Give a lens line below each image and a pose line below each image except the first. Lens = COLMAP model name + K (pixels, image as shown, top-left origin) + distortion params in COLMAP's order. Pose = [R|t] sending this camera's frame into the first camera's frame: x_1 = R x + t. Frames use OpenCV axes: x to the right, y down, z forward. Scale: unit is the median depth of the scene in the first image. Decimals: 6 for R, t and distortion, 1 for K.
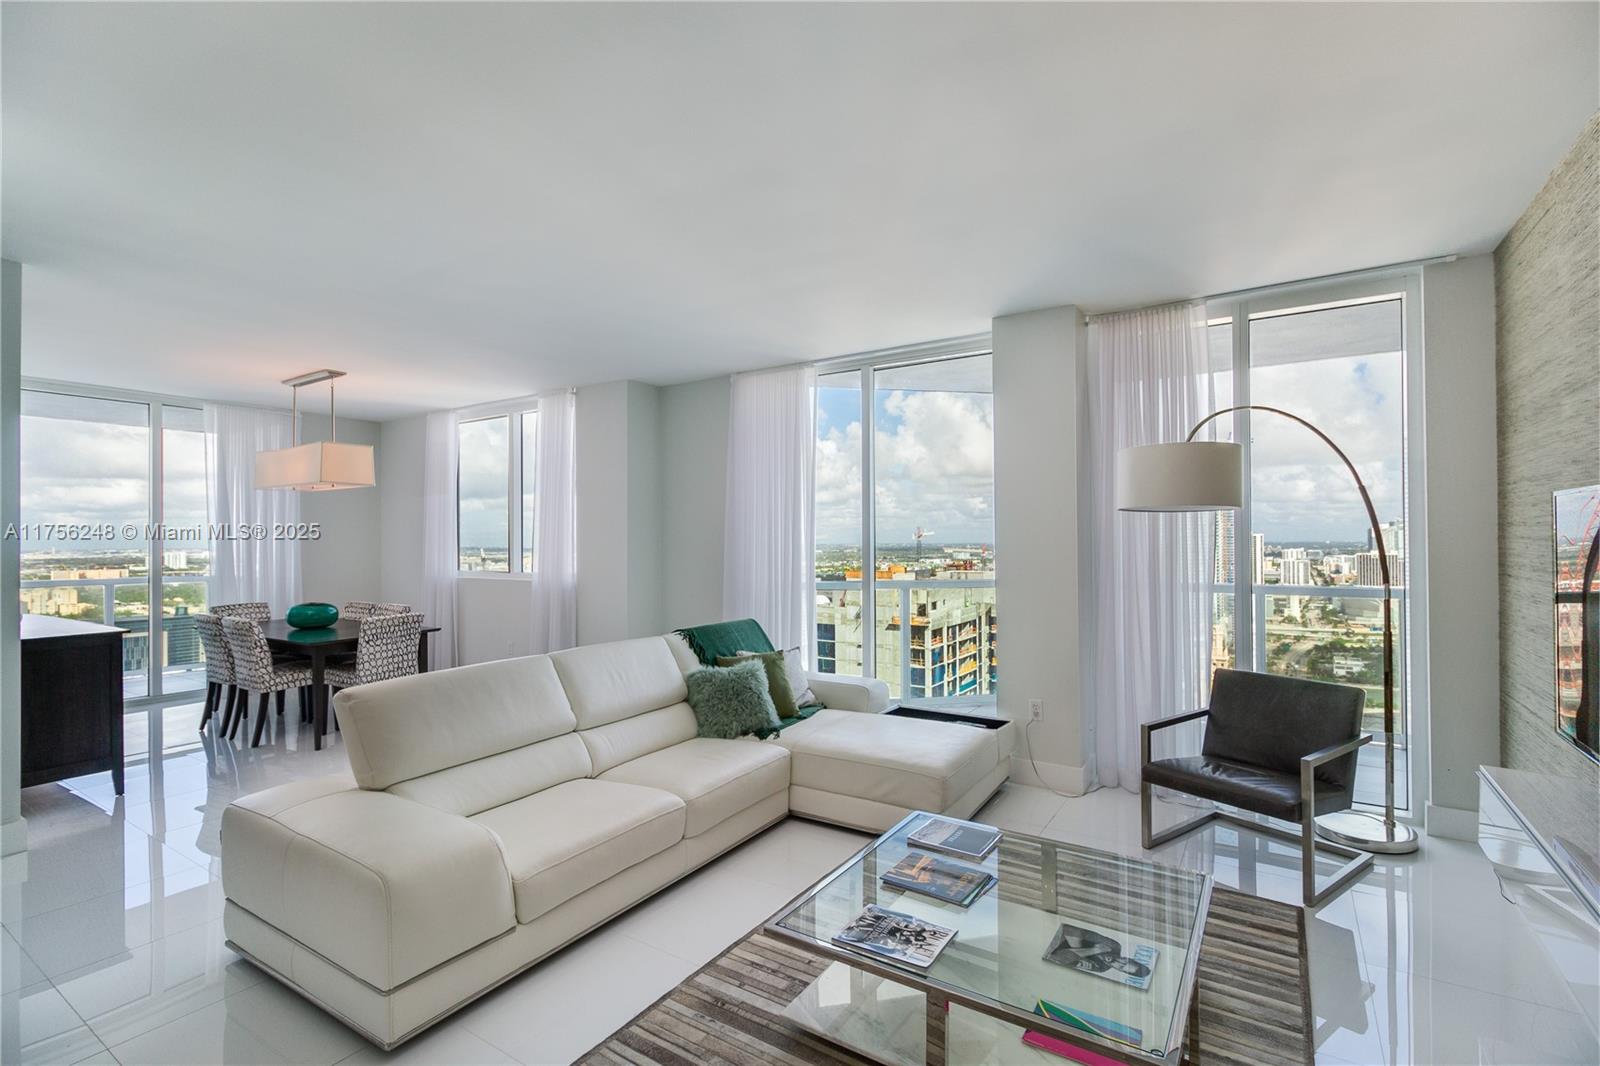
lens RADIAL K [[731.4, 0, 800.0], [0, 731.4, 533.0], [0, 0, 1]] dist [0.002602, 0.000074]
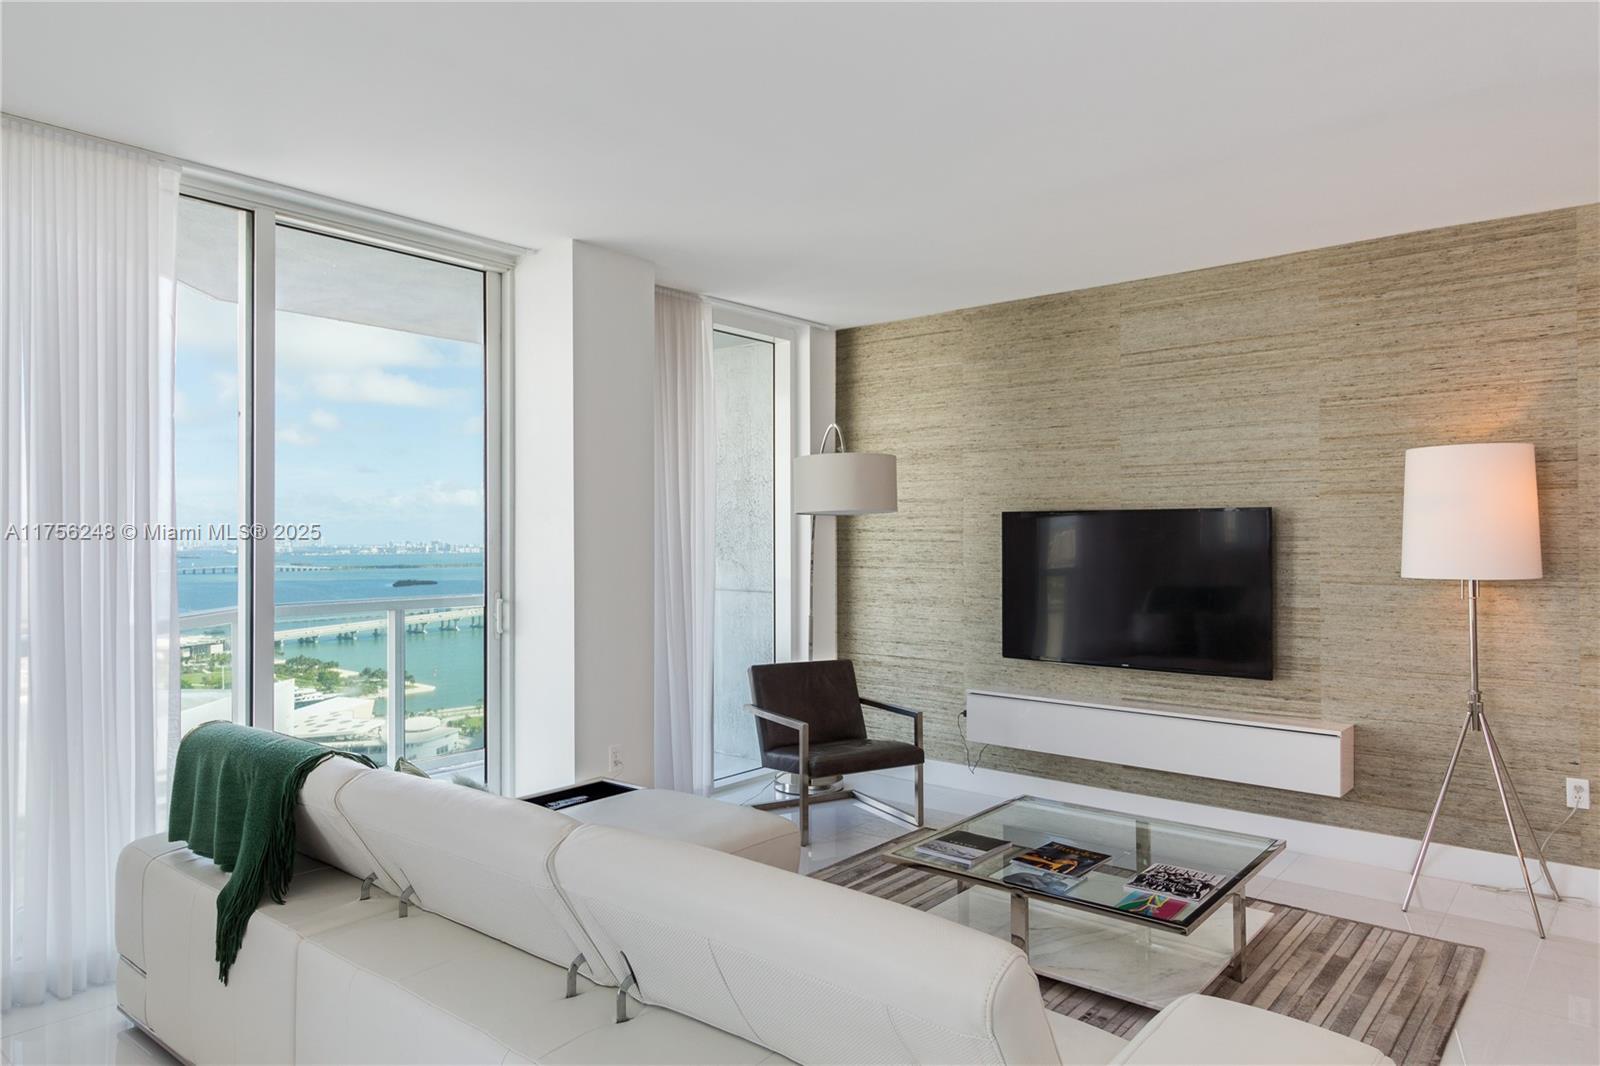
lens RADIAL K [[1008.5, 0, 800.0], [0, 1008.5, 533.0], [0, 0, 1]] dist [0.001935, -0.000243]
pose [[0.121699, 0.011466, 0.992501, -0.920983], [-0.004937, 0.999928, -0.010946, 0.012729], [-0.992555, -0.003568, 0.121746, 0.844468]]
